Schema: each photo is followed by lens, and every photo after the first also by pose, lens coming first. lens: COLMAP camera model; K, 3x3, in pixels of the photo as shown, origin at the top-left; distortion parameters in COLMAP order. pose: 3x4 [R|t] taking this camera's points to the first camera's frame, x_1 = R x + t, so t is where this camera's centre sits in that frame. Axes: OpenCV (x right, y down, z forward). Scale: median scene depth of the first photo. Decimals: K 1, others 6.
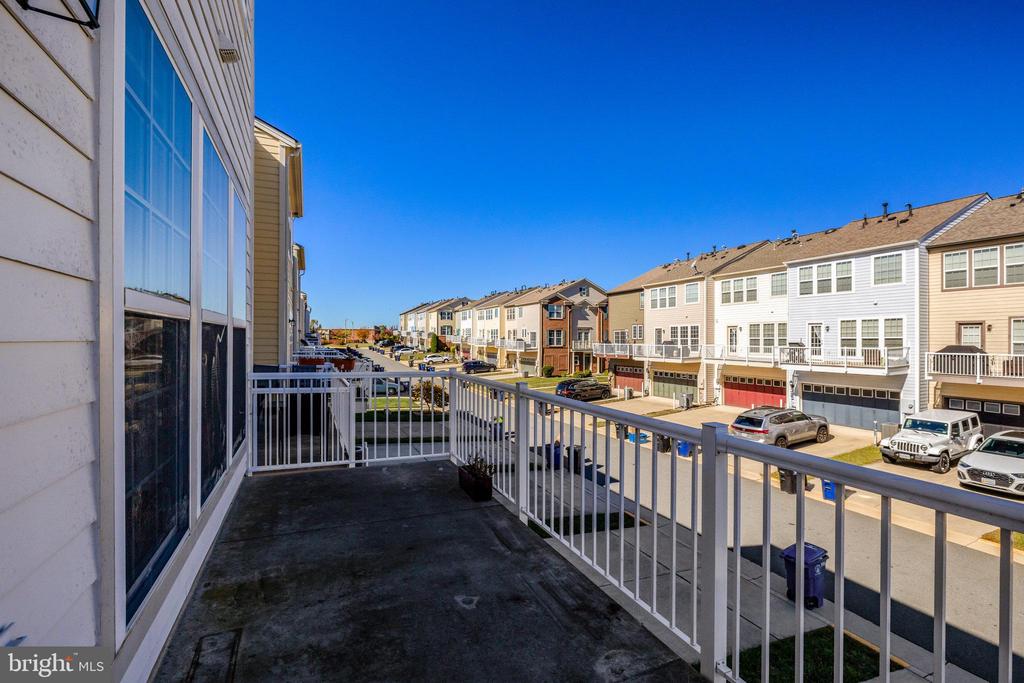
lens RADIAL K [[463.7, 0, 503.4], [0, 463.7, 341.8], [0, 0, 1]] dist [0.000283, 0.000041]
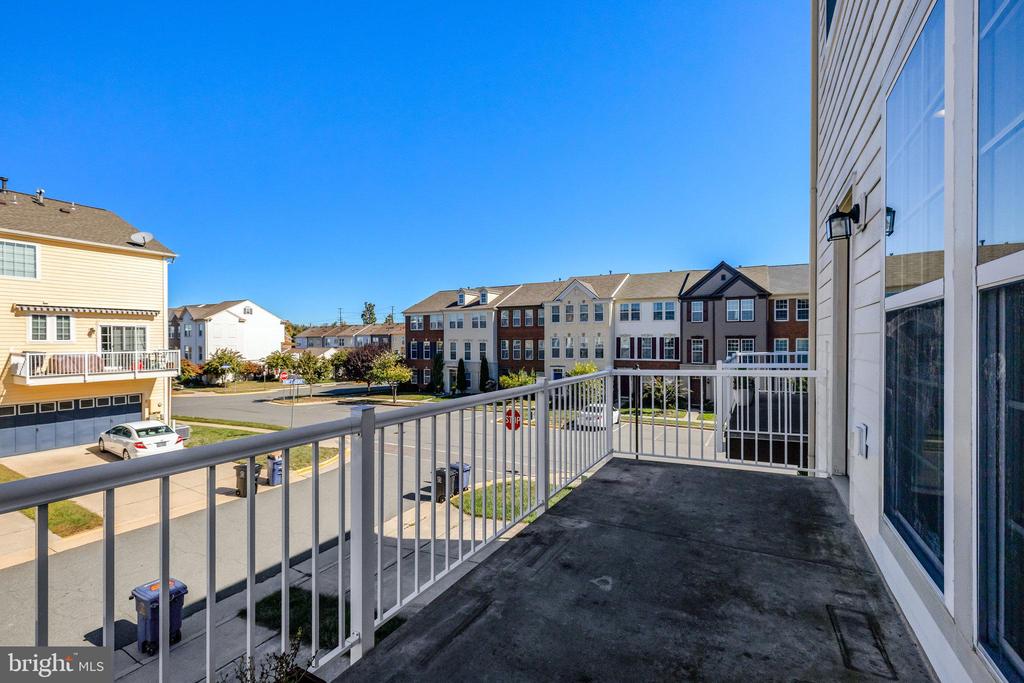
lens RADIAL K [[438.8, 0, 508.1], [0, 438.8, 344.5], [0, 0, 1]] dist [0.000607, 0.000830]
pose [[-0.607062, -0.005724, 0.794634, -0.734174], [0.006505, 0.999905, 0.012172, 0.001410], [-0.794628, 0.012558, -0.606967, 1.762927]]
